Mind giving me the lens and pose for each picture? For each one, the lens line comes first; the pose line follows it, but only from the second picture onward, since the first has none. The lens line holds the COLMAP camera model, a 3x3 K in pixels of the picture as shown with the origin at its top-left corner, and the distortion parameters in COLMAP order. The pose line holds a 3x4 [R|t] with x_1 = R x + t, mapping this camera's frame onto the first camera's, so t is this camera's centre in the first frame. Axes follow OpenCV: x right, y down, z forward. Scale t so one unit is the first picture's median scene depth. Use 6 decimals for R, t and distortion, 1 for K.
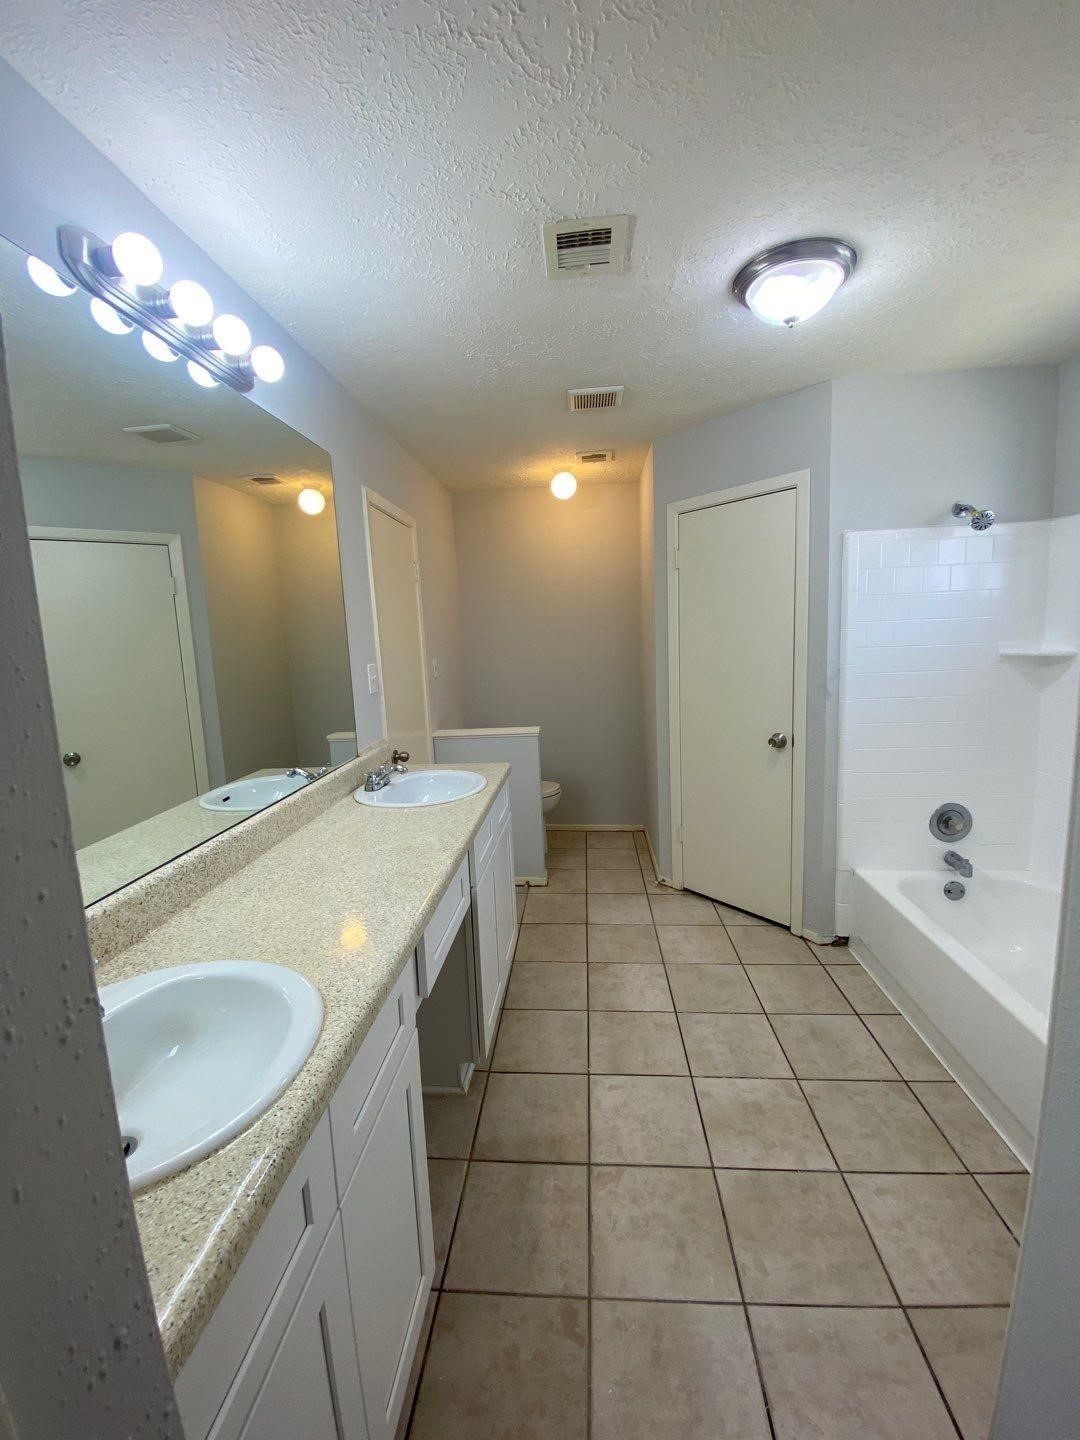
lens RADIAL K [[583.5, 0, 535.9], [0, 583.5, 710.3], [0, 0, 1]] dist [0.033189, -0.024029]
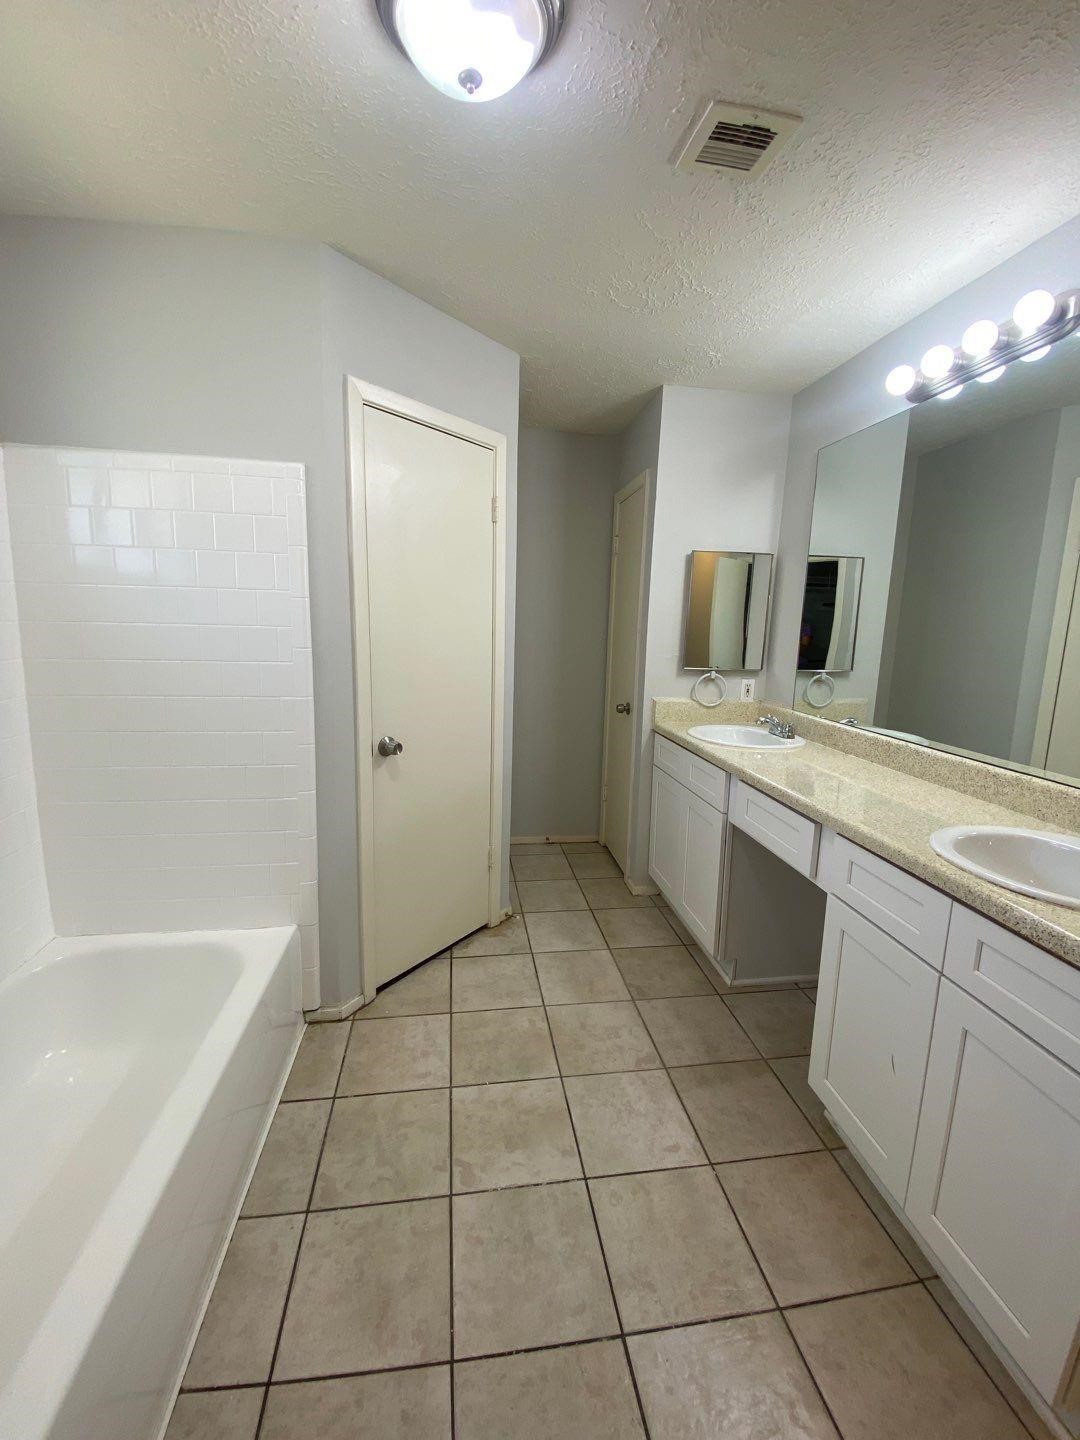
lens RADIAL K [[583.5, 0, 535.9], [0, 583.5, 710.3], [0, 0, 1]] dist [0.033189, -0.024029]
pose [[-0.974212, 0.047559, -0.220566, 0.577961], [-0.019026, 0.956737, 0.290333, -0.227089], [0.224832, 0.287042, -0.931159, 1.888974]]
